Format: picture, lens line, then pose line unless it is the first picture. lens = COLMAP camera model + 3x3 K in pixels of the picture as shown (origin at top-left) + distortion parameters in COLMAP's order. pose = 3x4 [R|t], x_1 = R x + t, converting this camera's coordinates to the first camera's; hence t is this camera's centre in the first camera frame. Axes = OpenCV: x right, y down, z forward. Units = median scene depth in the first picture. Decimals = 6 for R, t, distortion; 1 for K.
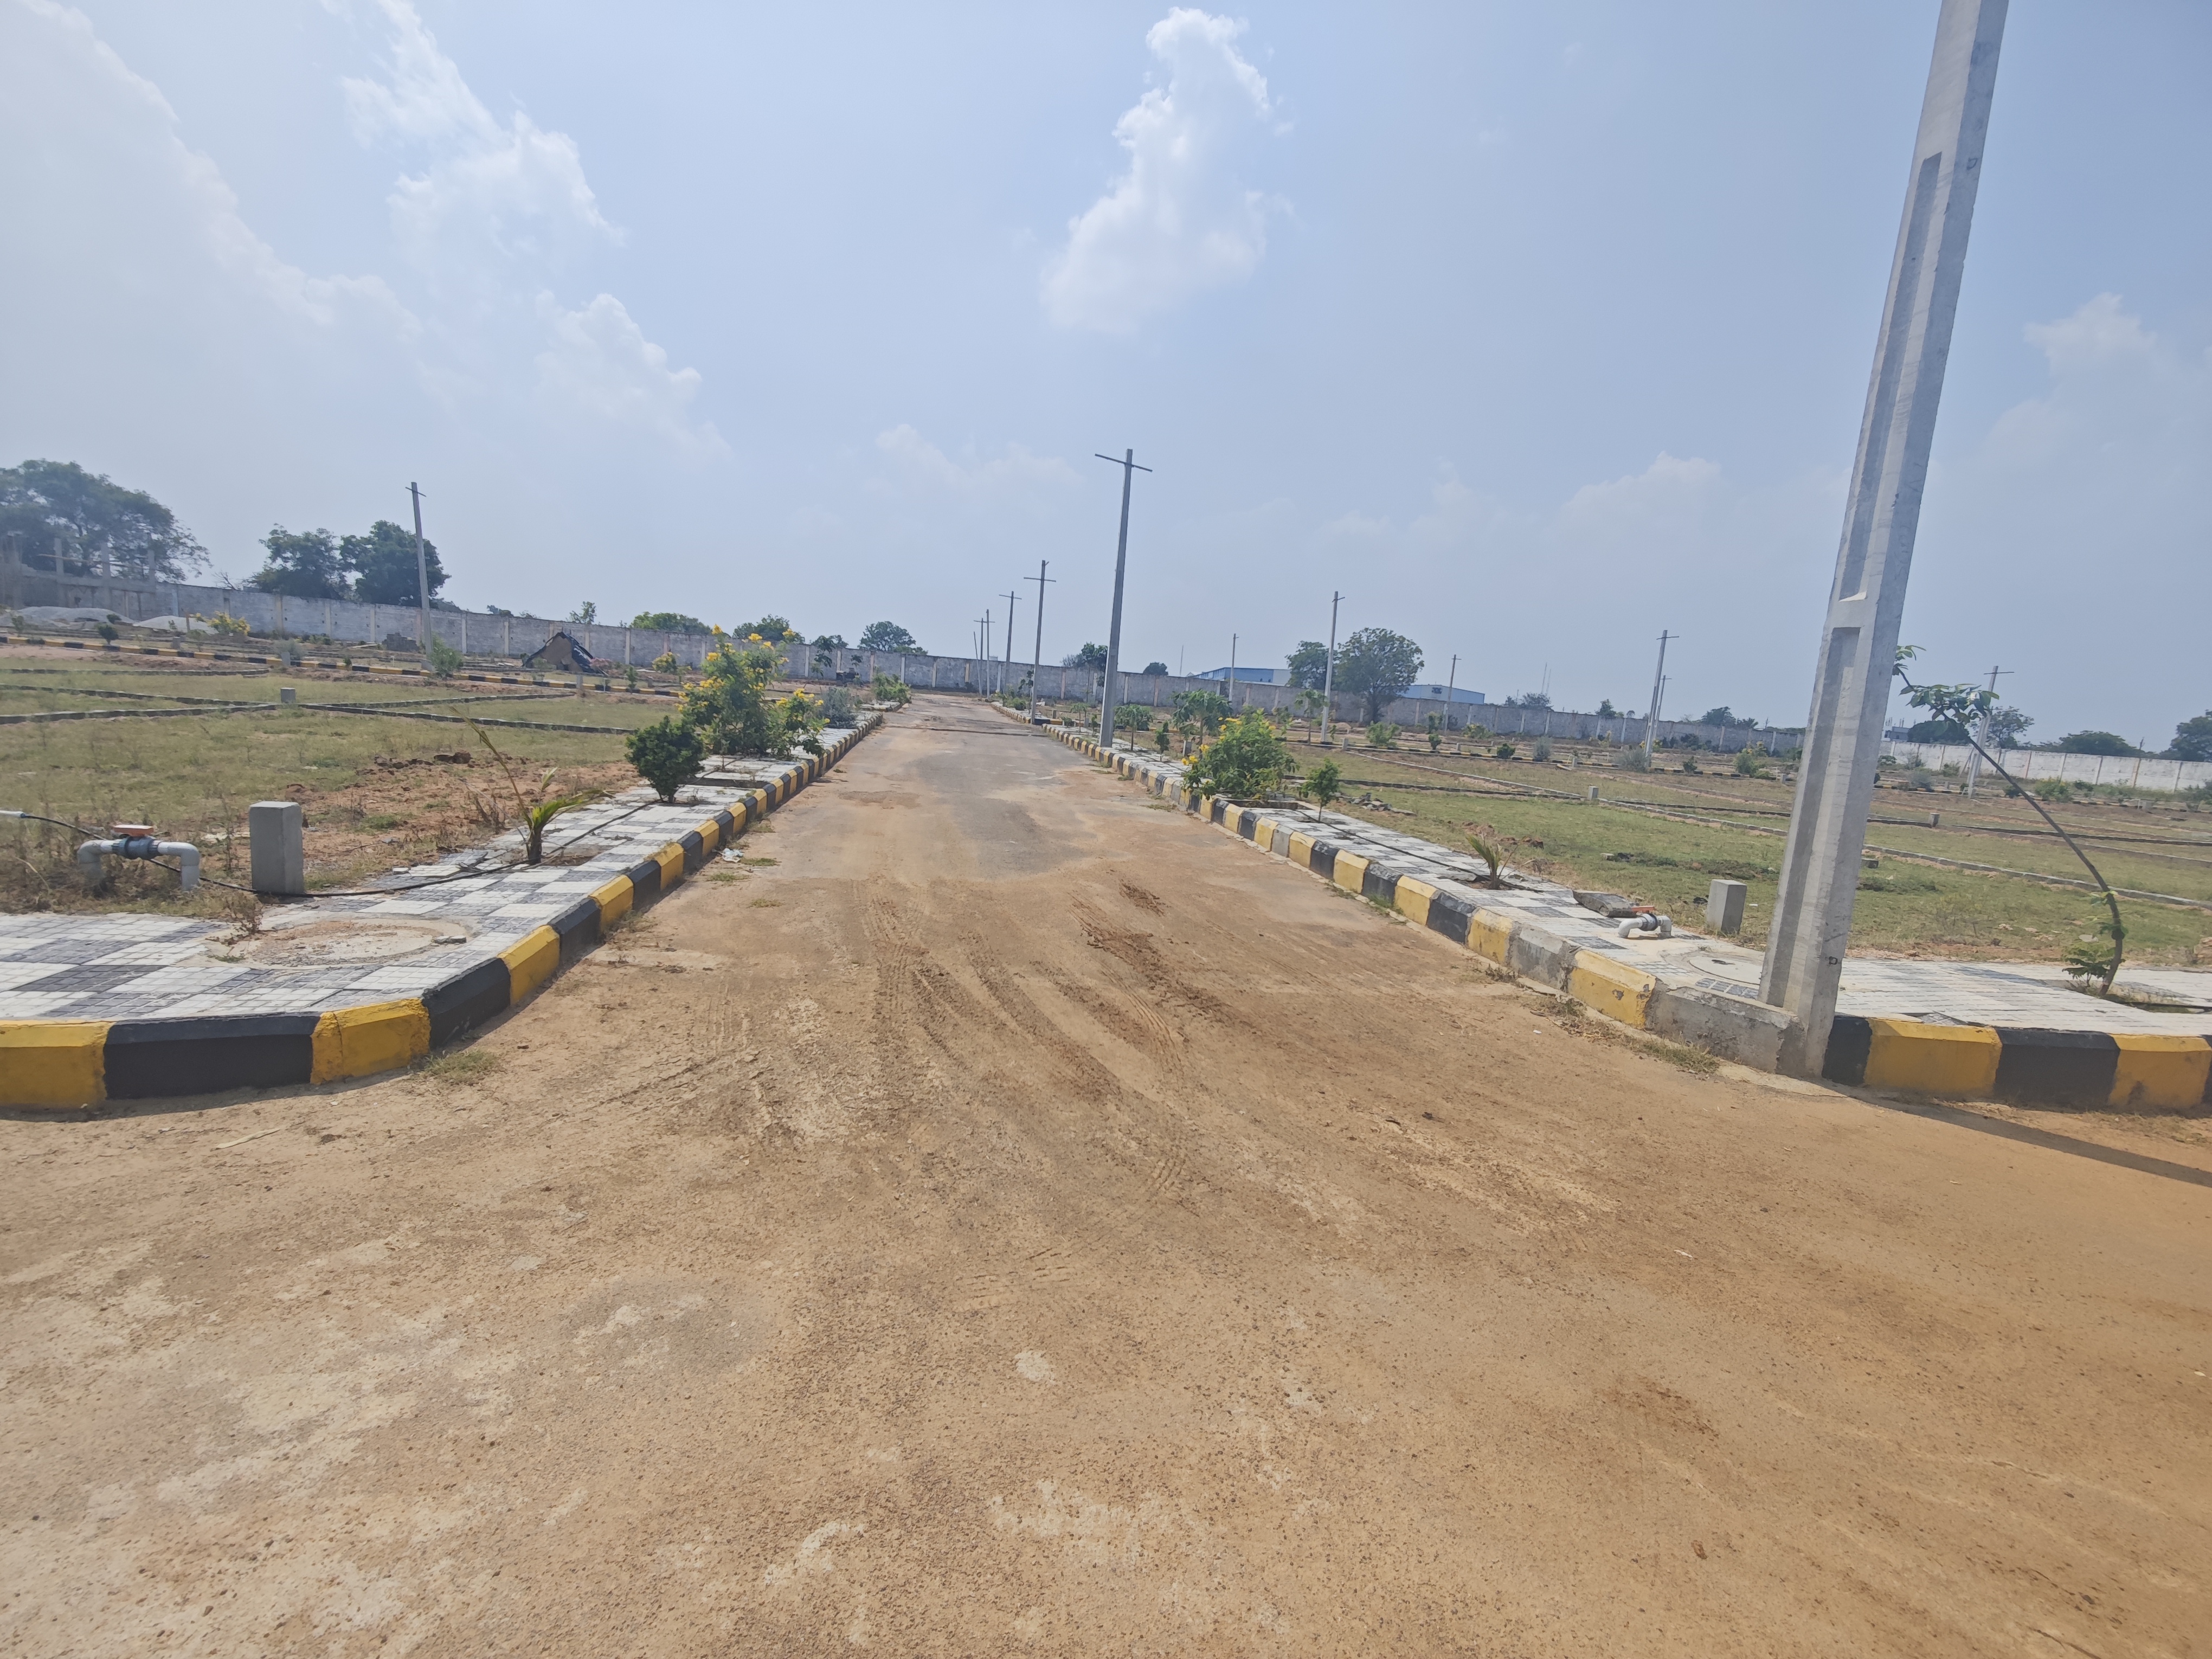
lens RADIAL K [[911.2, 0, 1106.0], [0, 911.2, 829.5], [0, 0, 1]] dist [0.007571, -0.000116]
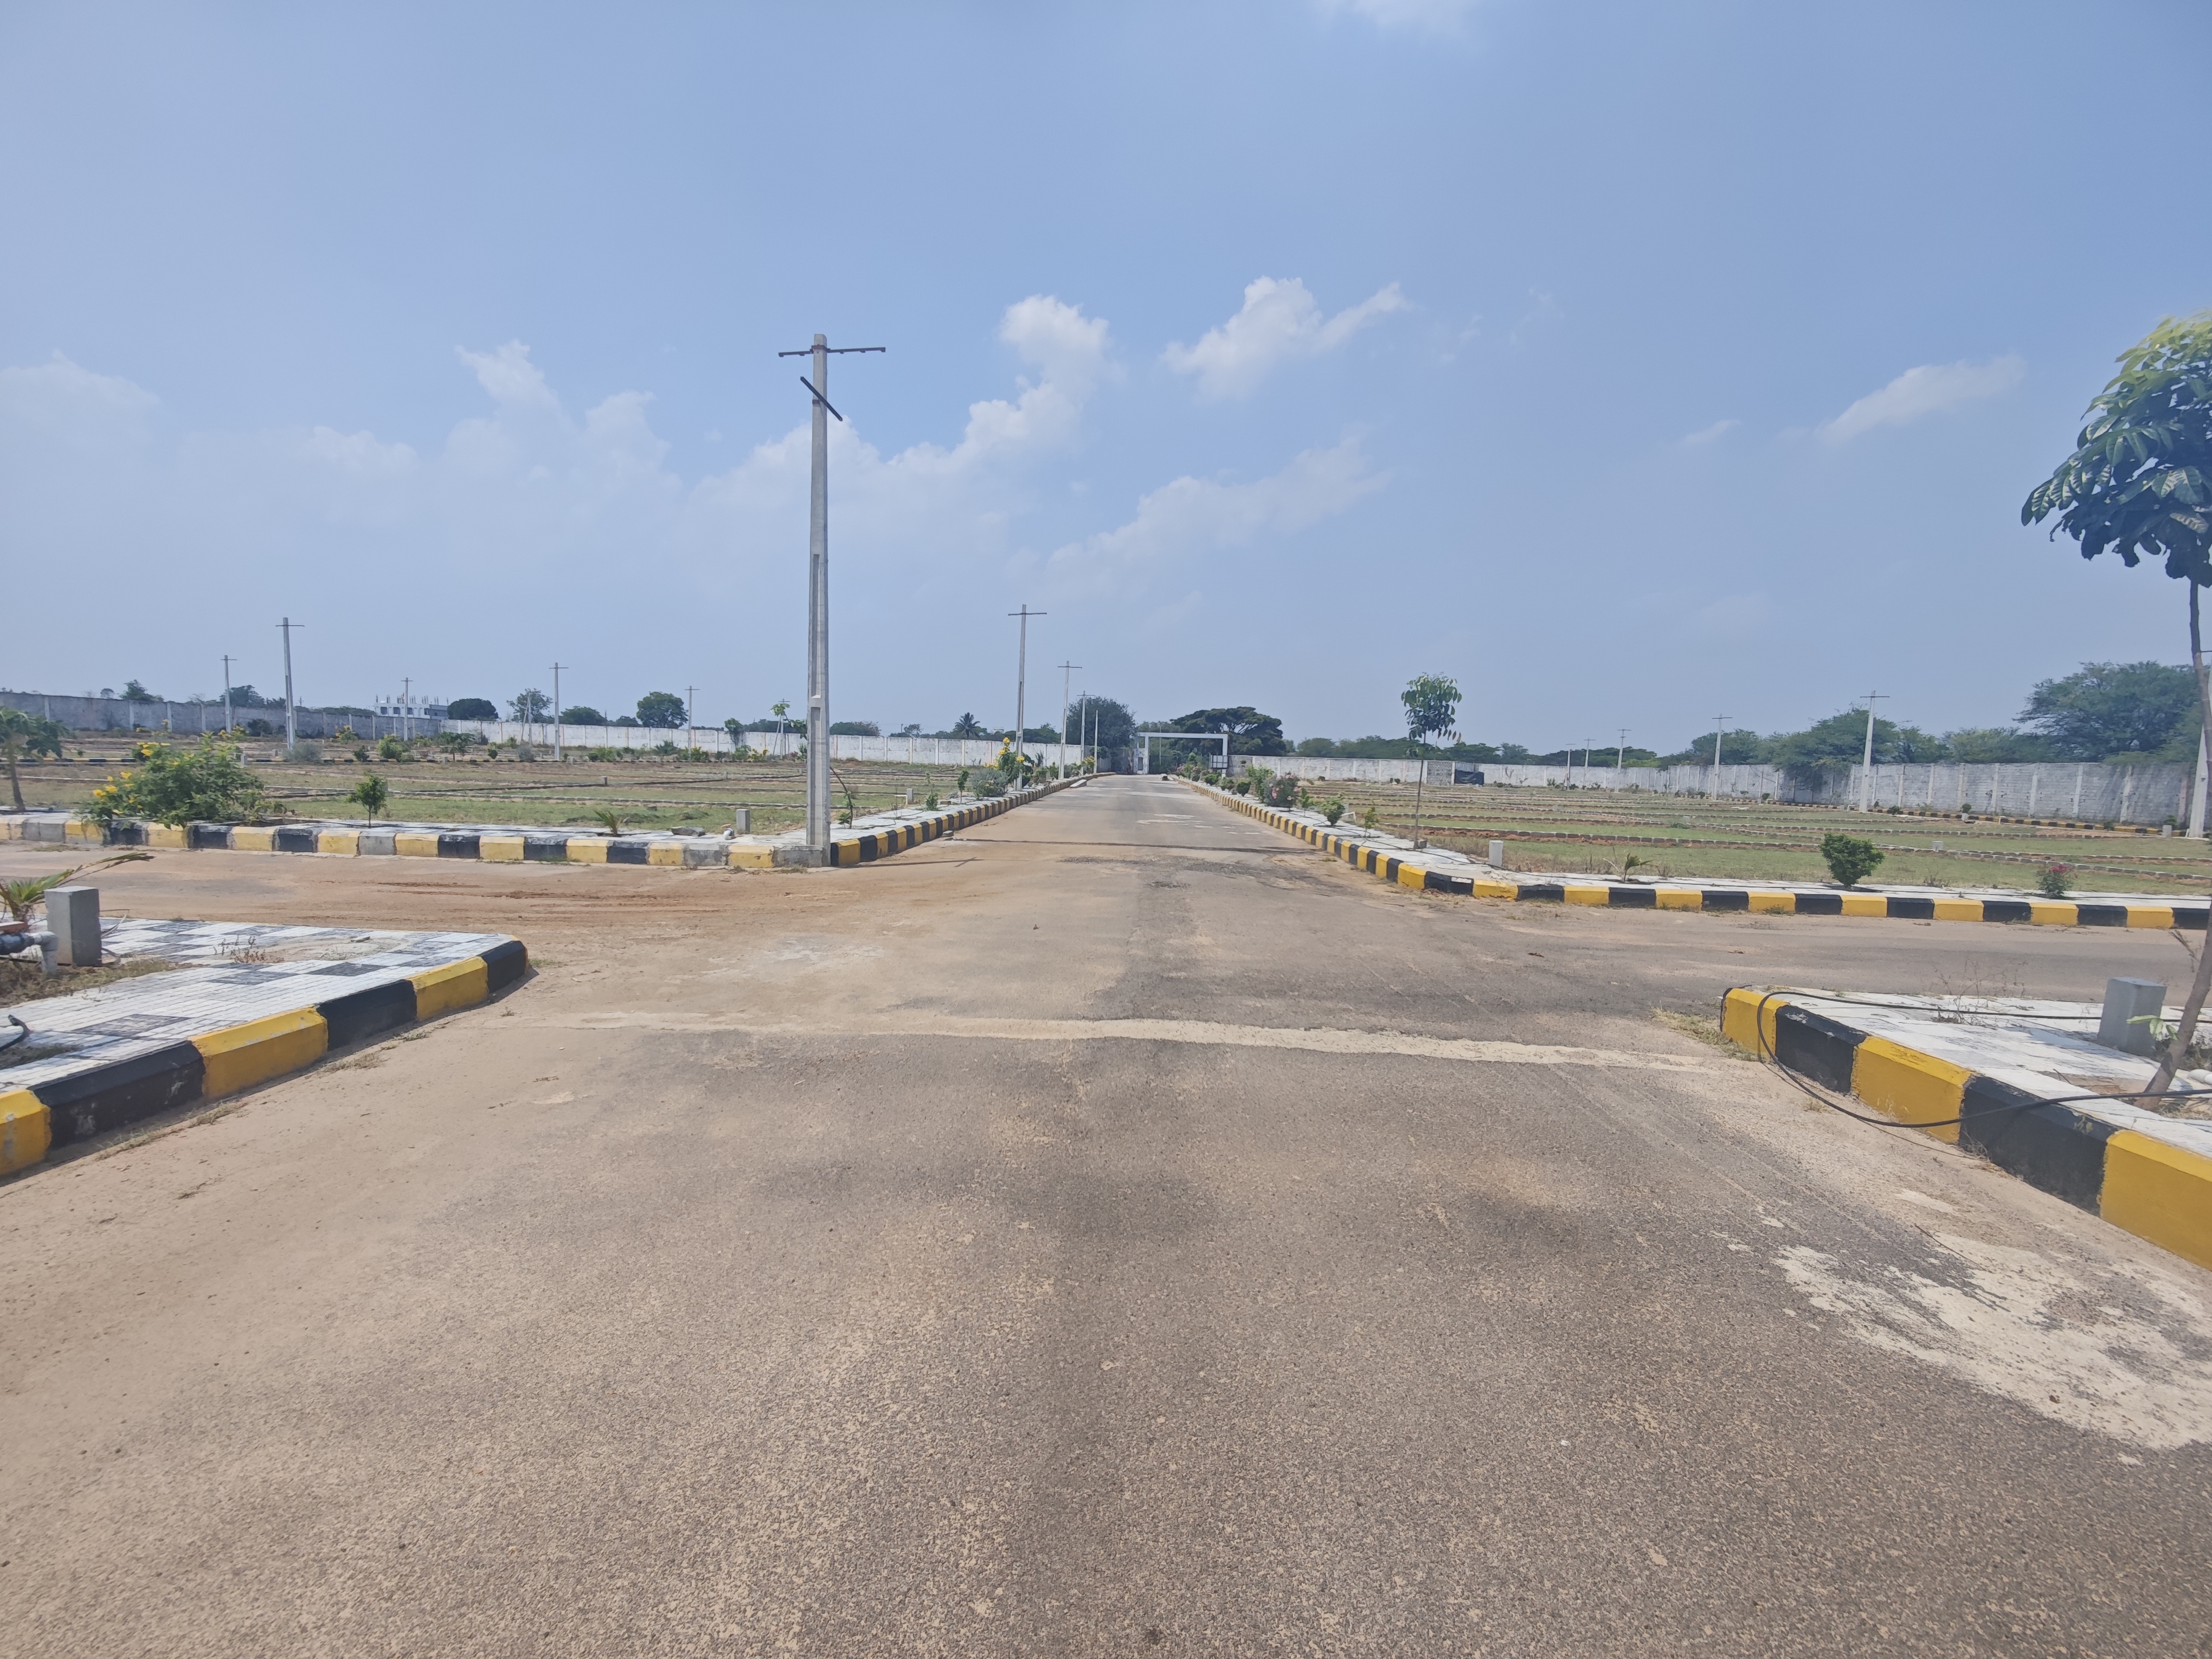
lens RADIAL K [[911.2, 0, 1106.0], [0, 911.2, 829.5], [0, 0, 1]] dist [0.007571, -0.000116]
pose [[0.213230, -0.151297, 0.965216, -0.411423], [0.126716, 0.983875, 0.126228, -0.020100], [-0.968750, 0.095393, 0.228963, -0.113027]]
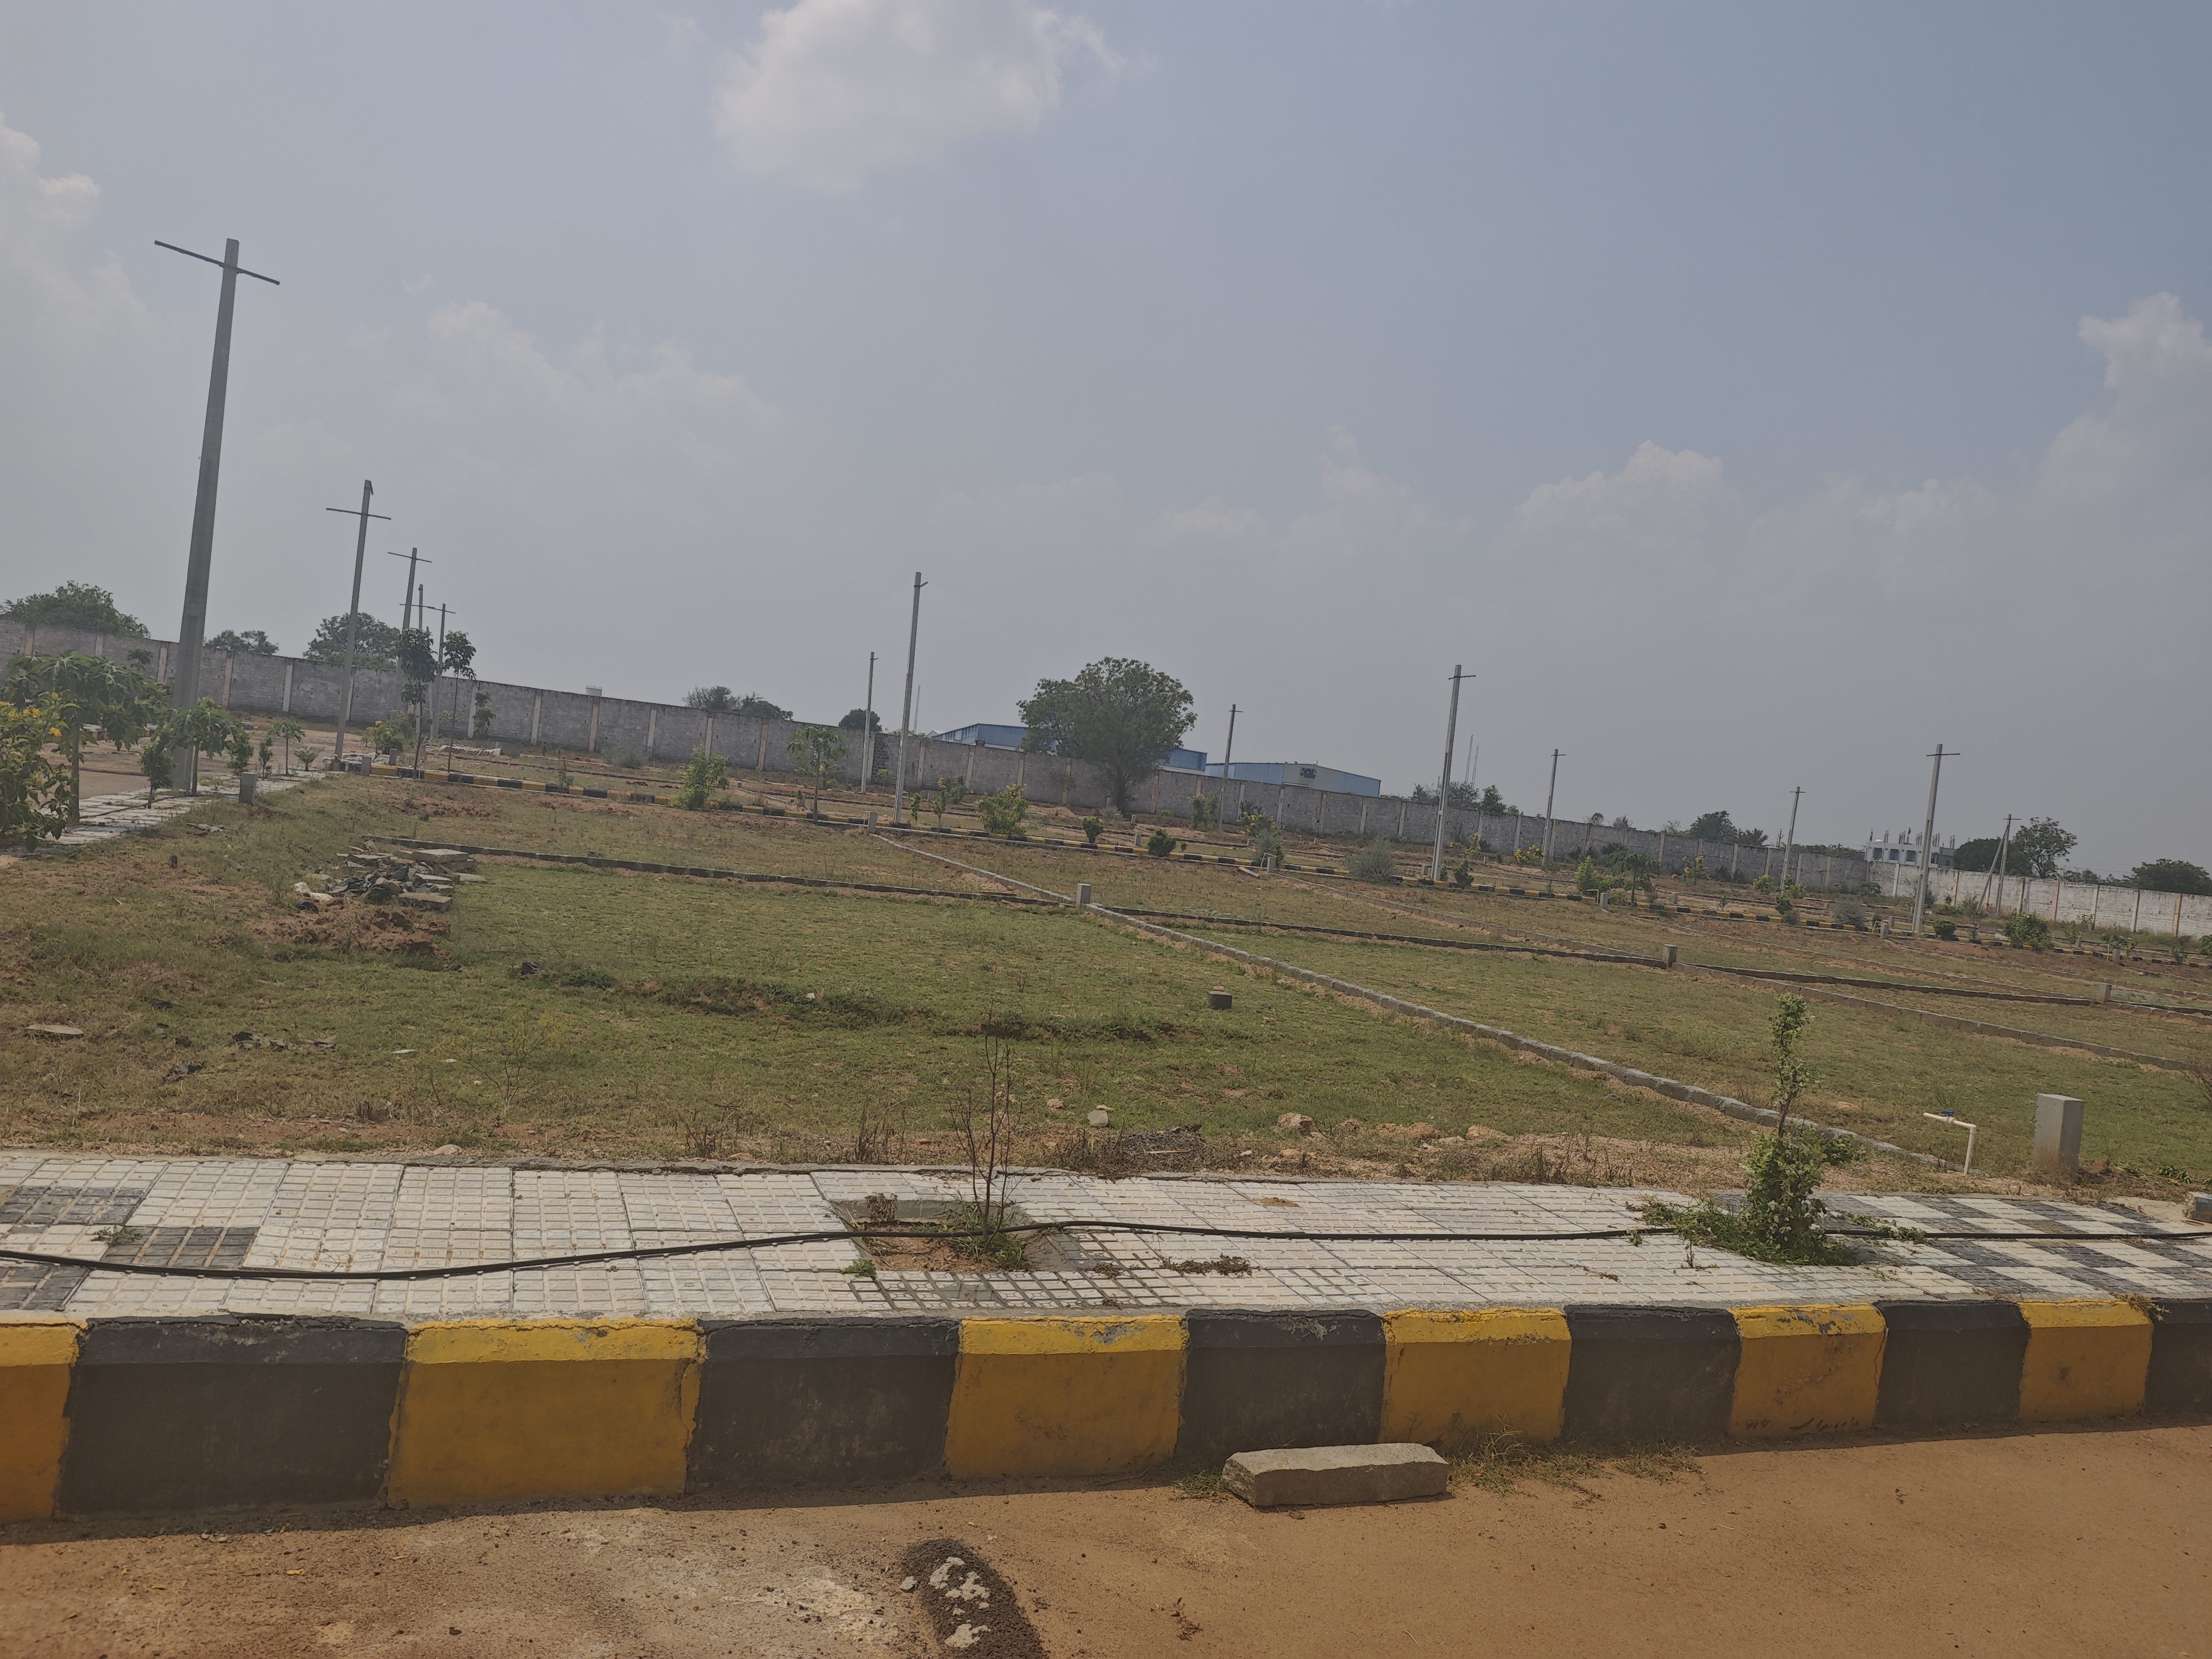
lens RADIAL K [[1480.7, 0, 1106.0], [0, 1480.7, 829.5], [0, 0, 1]] dist [0.092400, -0.104531]
pose [[0.985370, 0.029447, 0.167868, 0.624192], [-0.010997, 0.993893, -0.109795, 0.032017], [-0.170076, 0.106342, 0.979676, 0.123882]]
